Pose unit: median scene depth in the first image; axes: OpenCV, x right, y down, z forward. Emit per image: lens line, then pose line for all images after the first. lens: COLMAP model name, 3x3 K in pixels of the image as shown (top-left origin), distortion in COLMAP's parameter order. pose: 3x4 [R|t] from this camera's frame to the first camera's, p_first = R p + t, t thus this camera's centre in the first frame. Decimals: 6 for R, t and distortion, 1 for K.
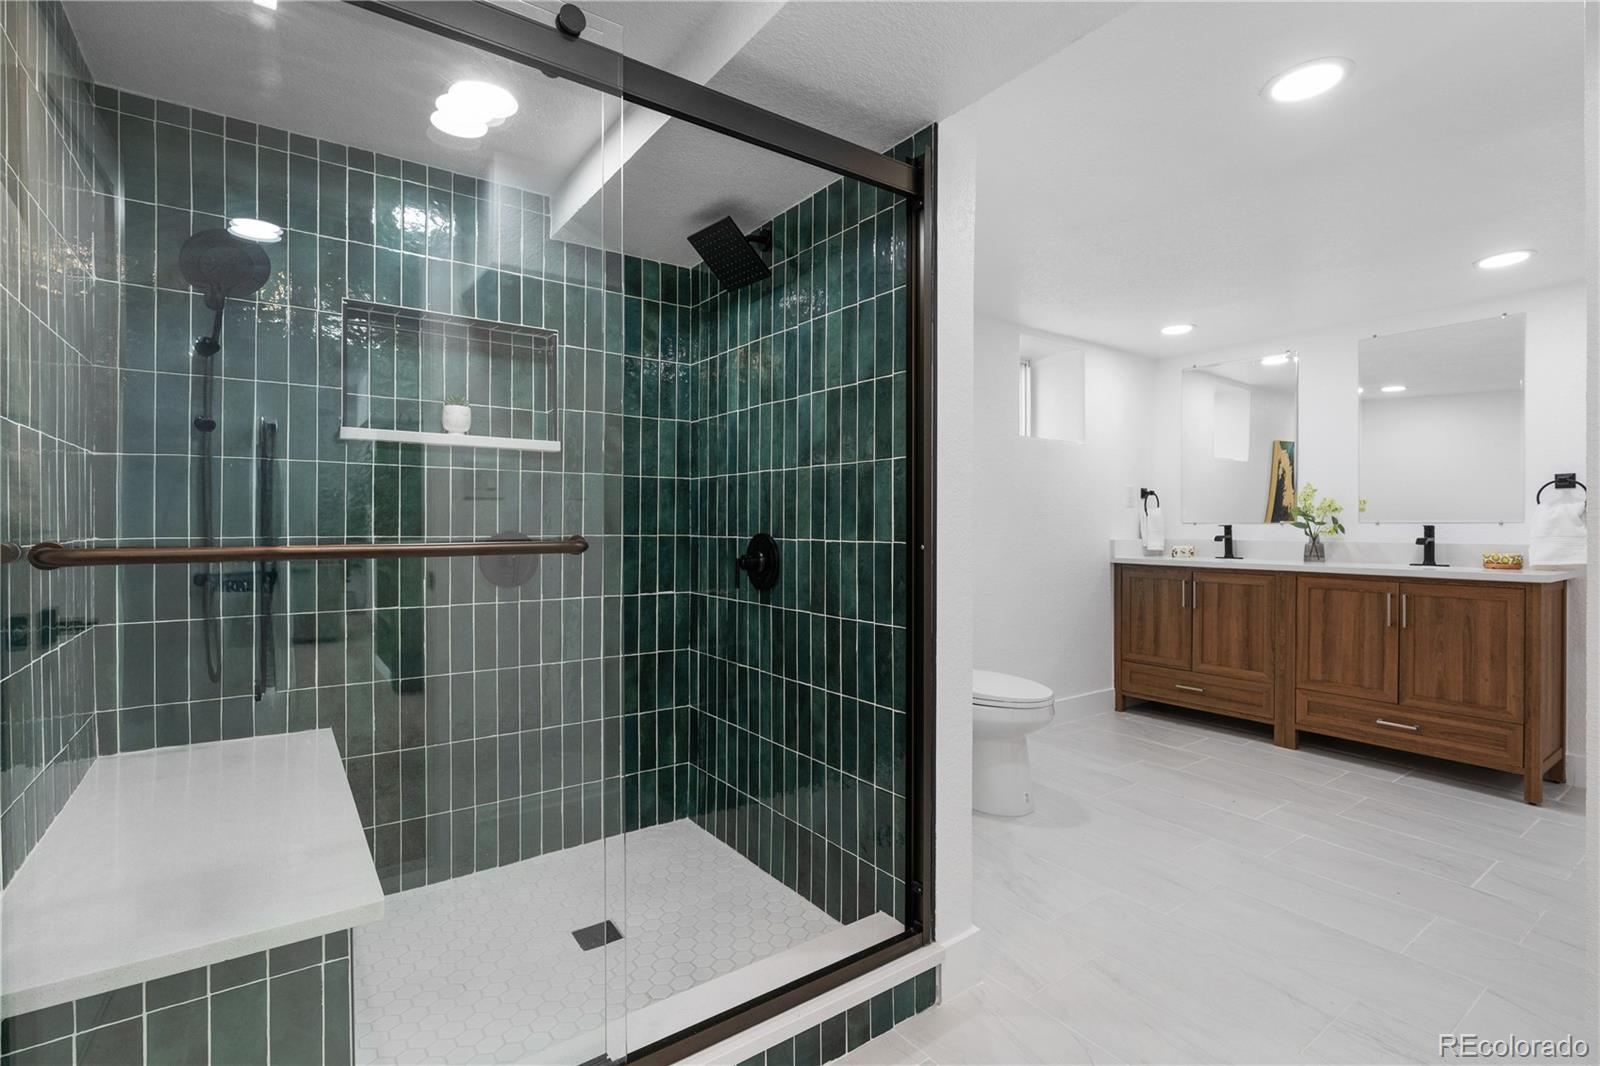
lens RADIAL K [[736.9, 0, 800.0], [0, 736.9, 533.0], [0, 0, 1]] dist [-0.000073, -0.000002]
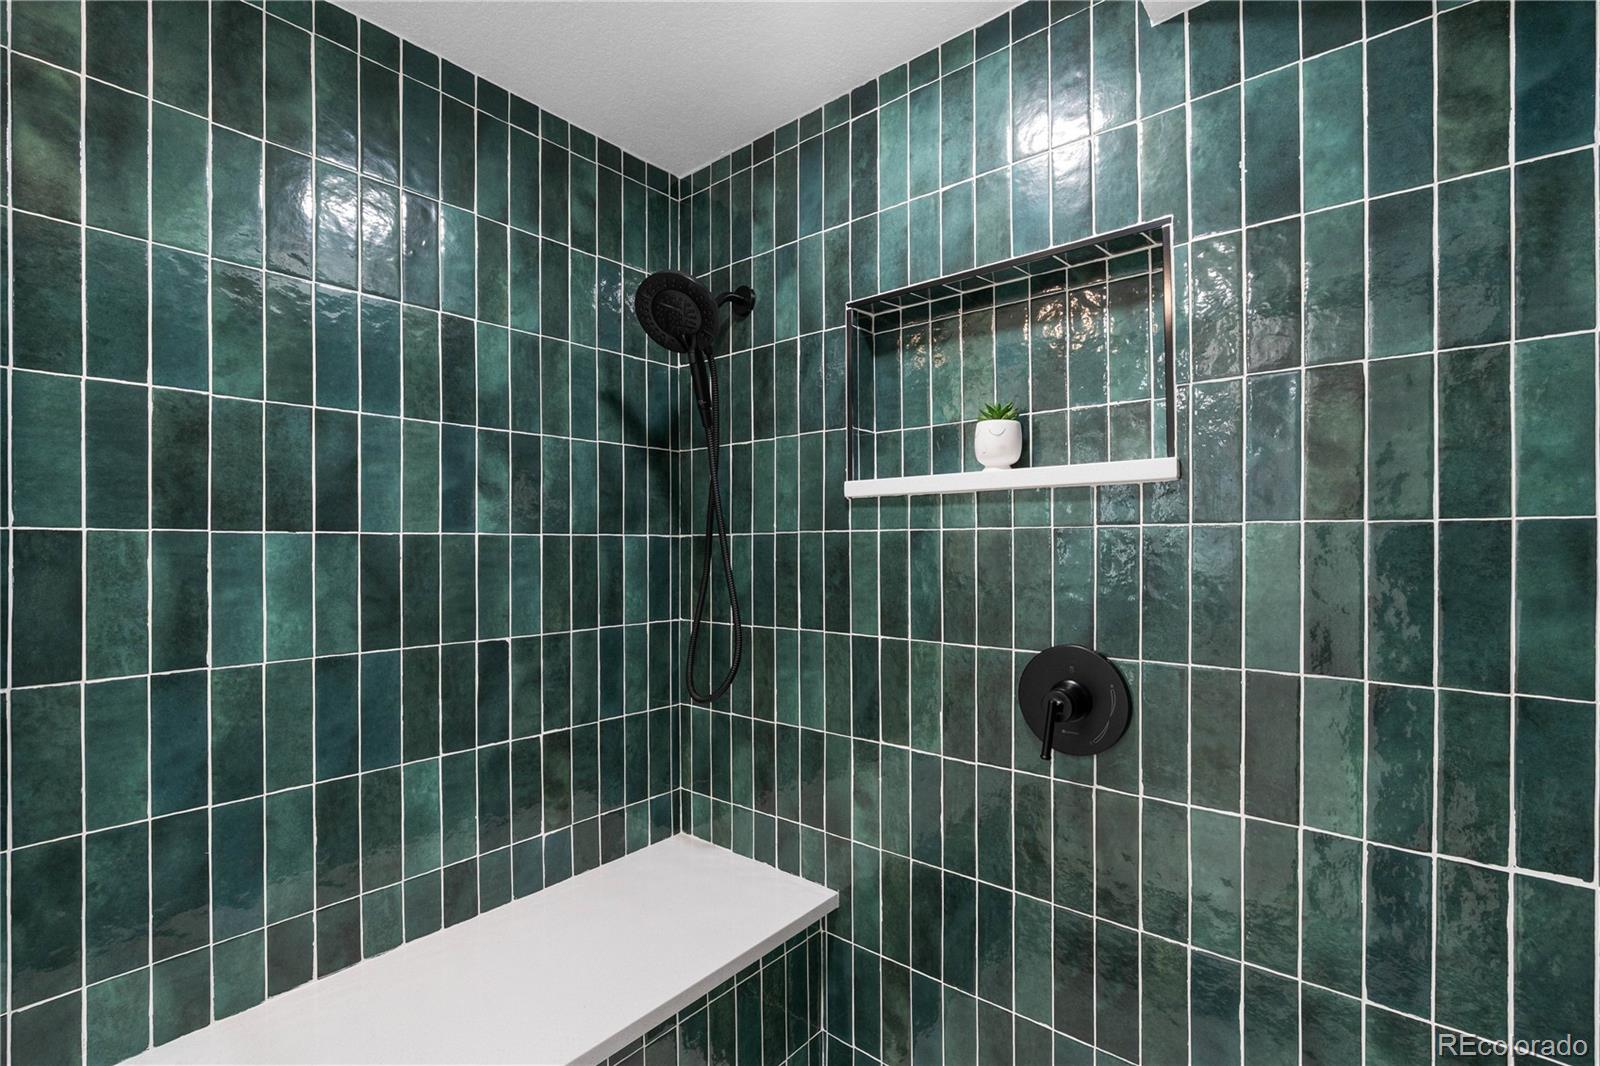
lens RADIAL K [[711.8, 0, 803.8], [0, 711.8, 544.7], [0, 0, 1]] dist [0.000056, 0.000014]
pose [[0.260421, -0.005880, -0.965477, 0.037924], [-0.005477, 0.999956, -0.007567, -0.068907], [0.965480, 0.007259, 0.260378, 0.698294]]
